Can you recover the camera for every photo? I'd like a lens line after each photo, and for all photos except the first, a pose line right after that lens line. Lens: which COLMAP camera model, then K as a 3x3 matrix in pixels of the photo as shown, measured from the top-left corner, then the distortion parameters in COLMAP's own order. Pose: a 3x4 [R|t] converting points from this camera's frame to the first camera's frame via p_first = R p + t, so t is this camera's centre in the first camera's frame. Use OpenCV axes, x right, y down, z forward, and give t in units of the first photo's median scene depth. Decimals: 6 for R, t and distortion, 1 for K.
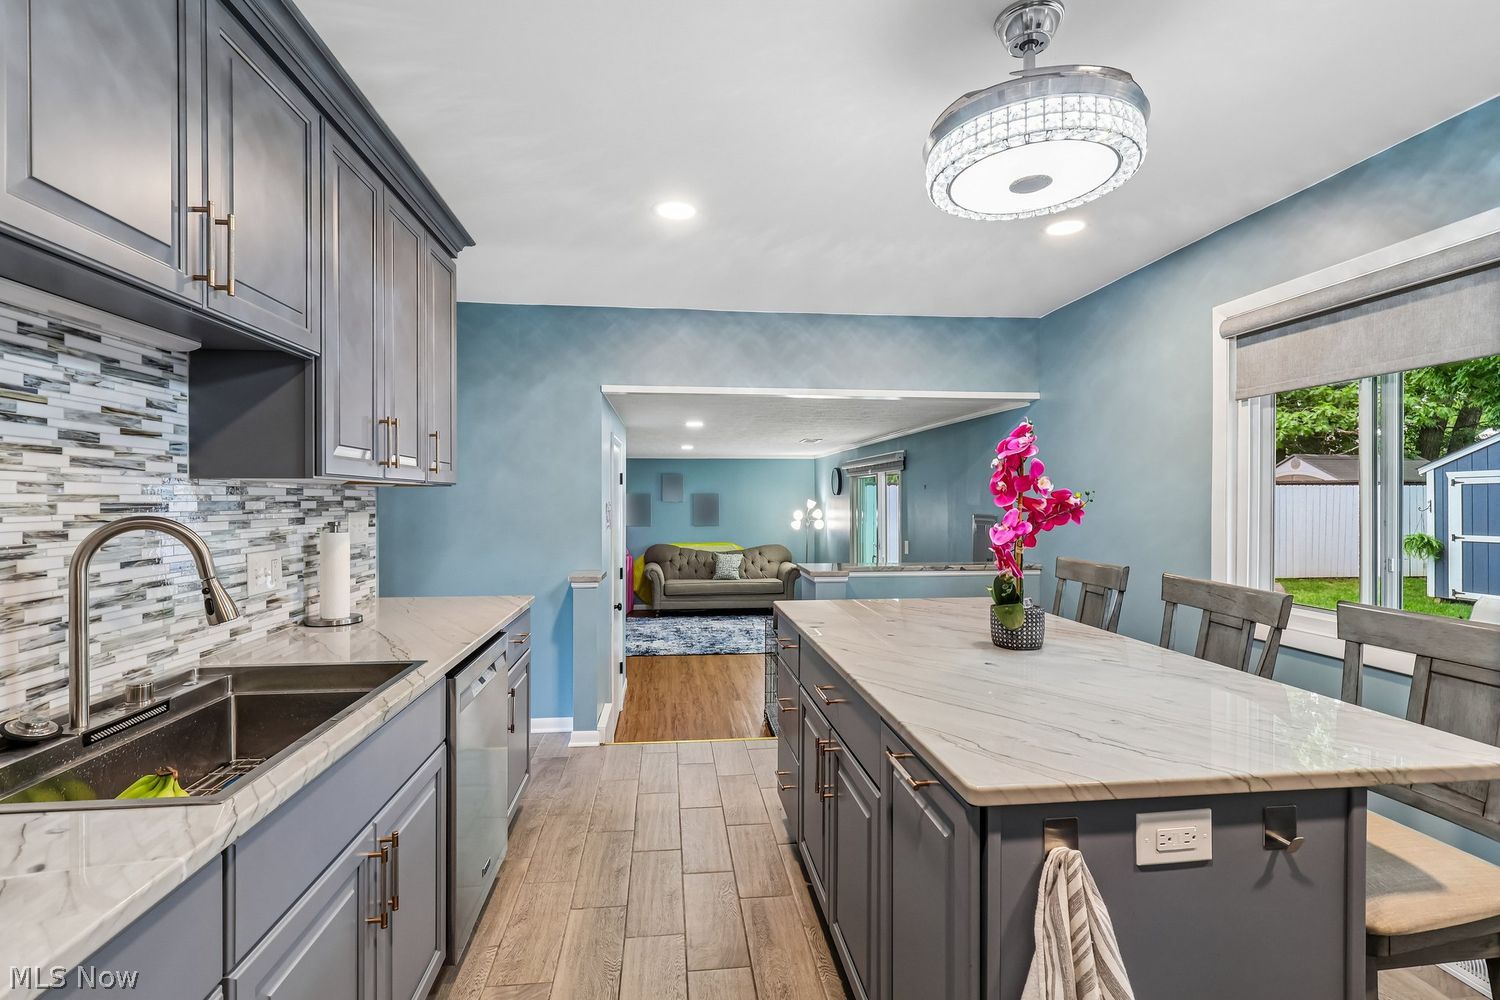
lens RADIAL K [[693.1, 0, 745.9], [0, 693.1, 501.2], [0, 0, 1]] dist [-0.000355, 0.000134]
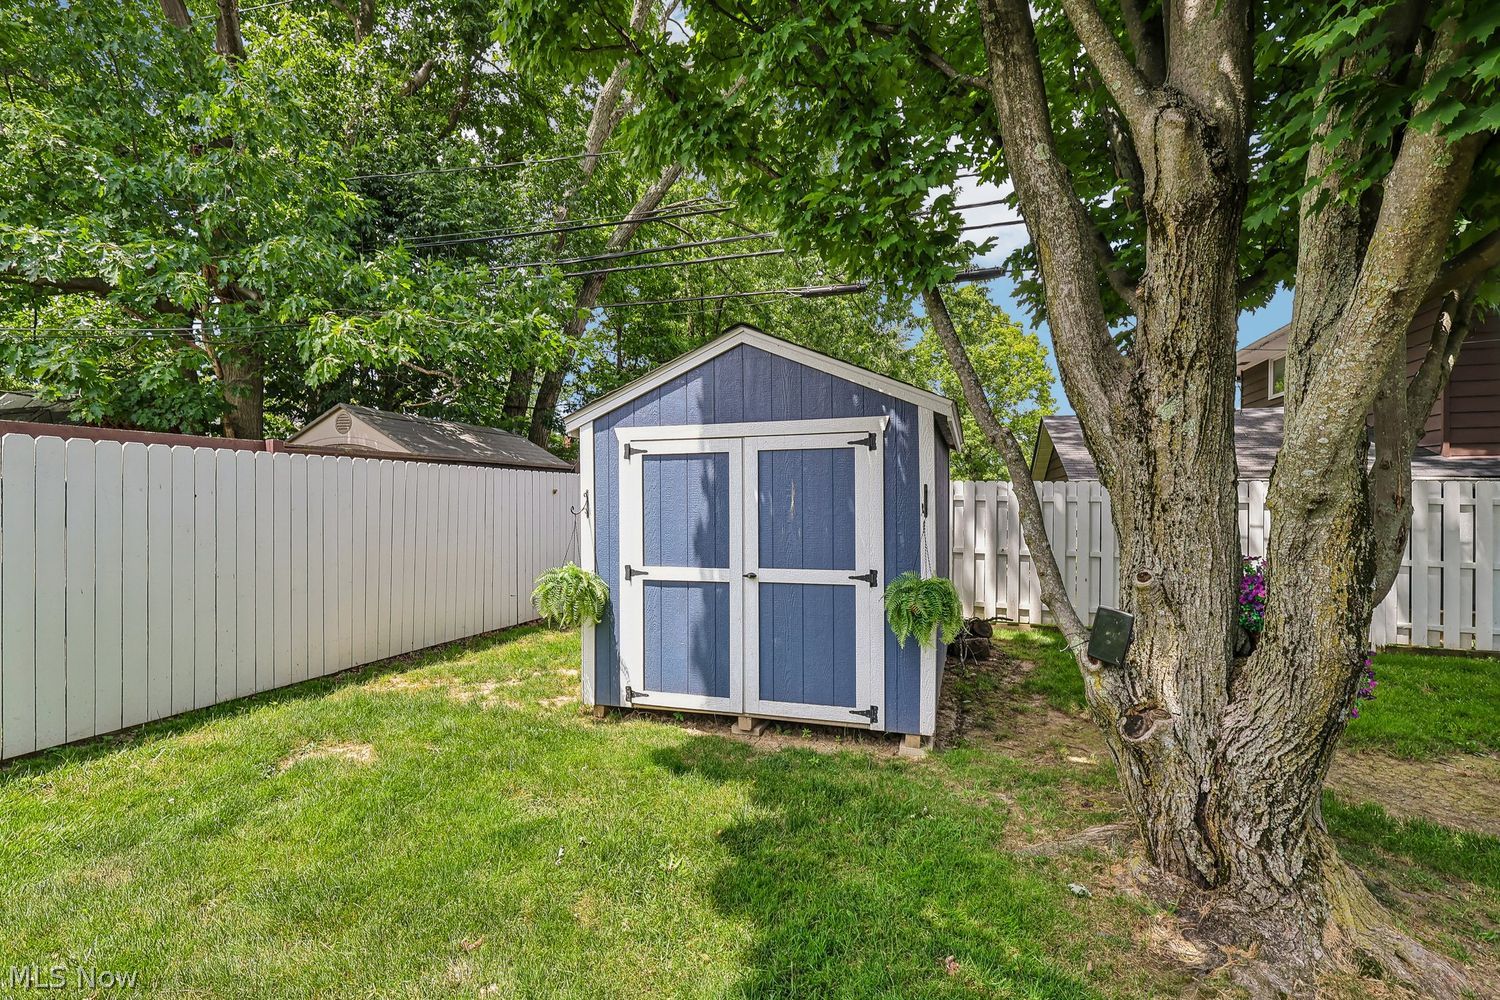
lens RADIAL K [[697.4, 0, 750.0], [0, 697.4, 500.0], [0, 0, 1]] dist [0.000332, 0.000723]
pose [[0.404447, -0.001180, 0.914561, 3.767053], [0.004398, 0.999990, -0.000655, 0.032785], [-0.914551, 0.004287, 0.404448, 4.398998]]
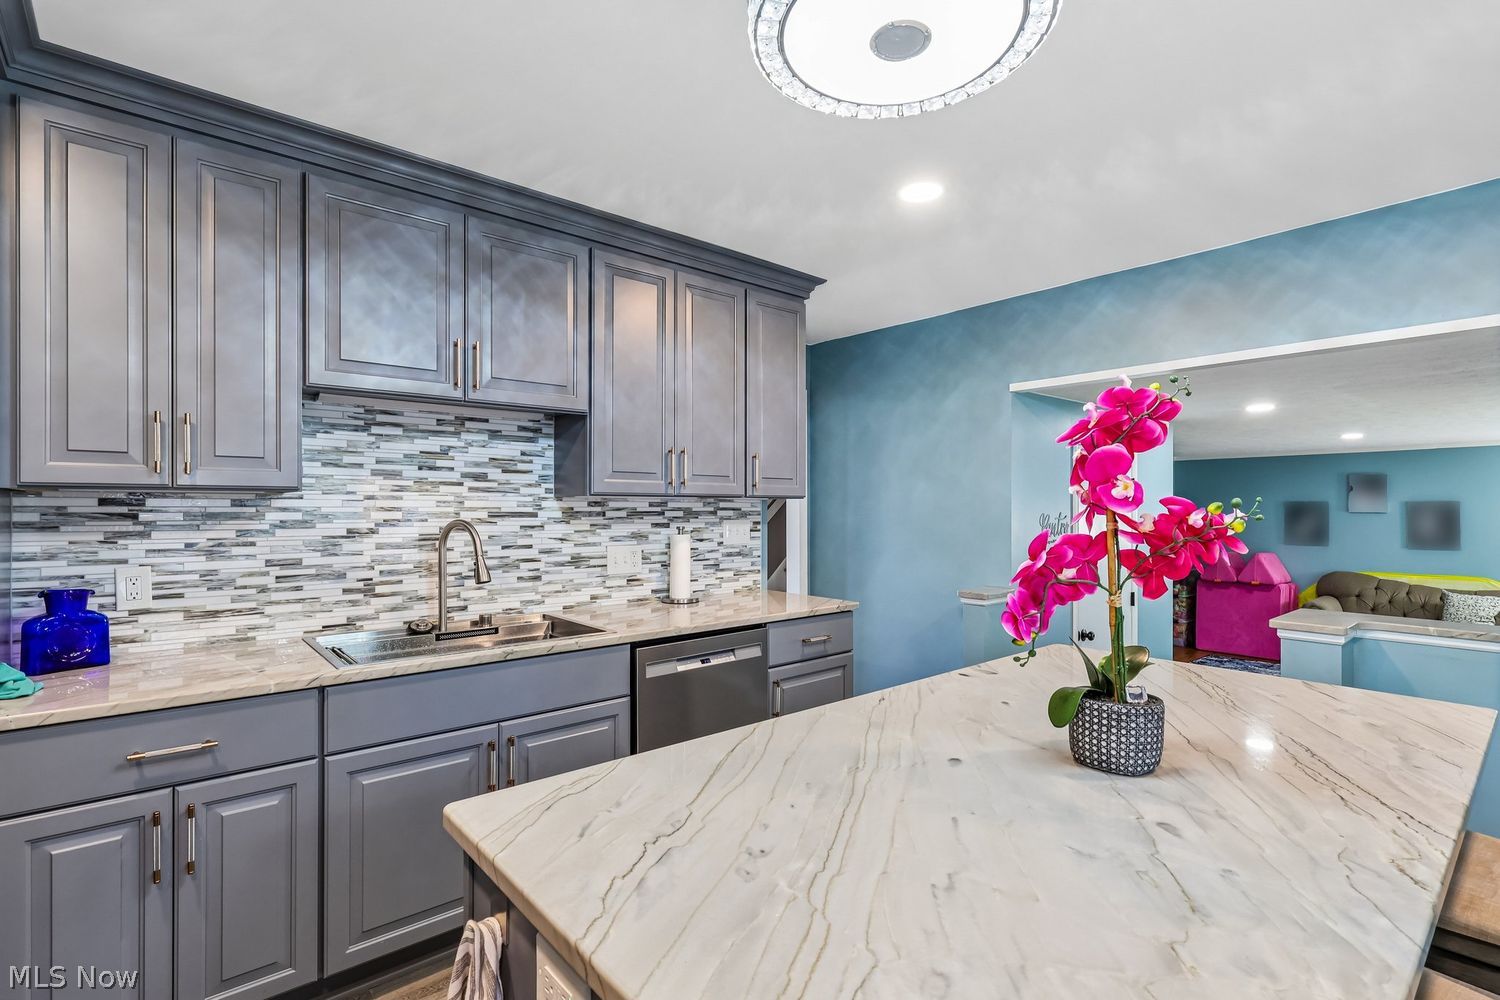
lens RADIAL K [[701.6, 0, 752.0], [0, 701.6, 506.5], [0, 0, 1]] dist [-0.000248, 0.000575]
pose [[0.561303, -0.000732, -0.827610, 0.762156], [-0.003785, 0.999987, -0.003452, -0.006179], [0.827602, 0.005070, 0.561293, 0.435832]]
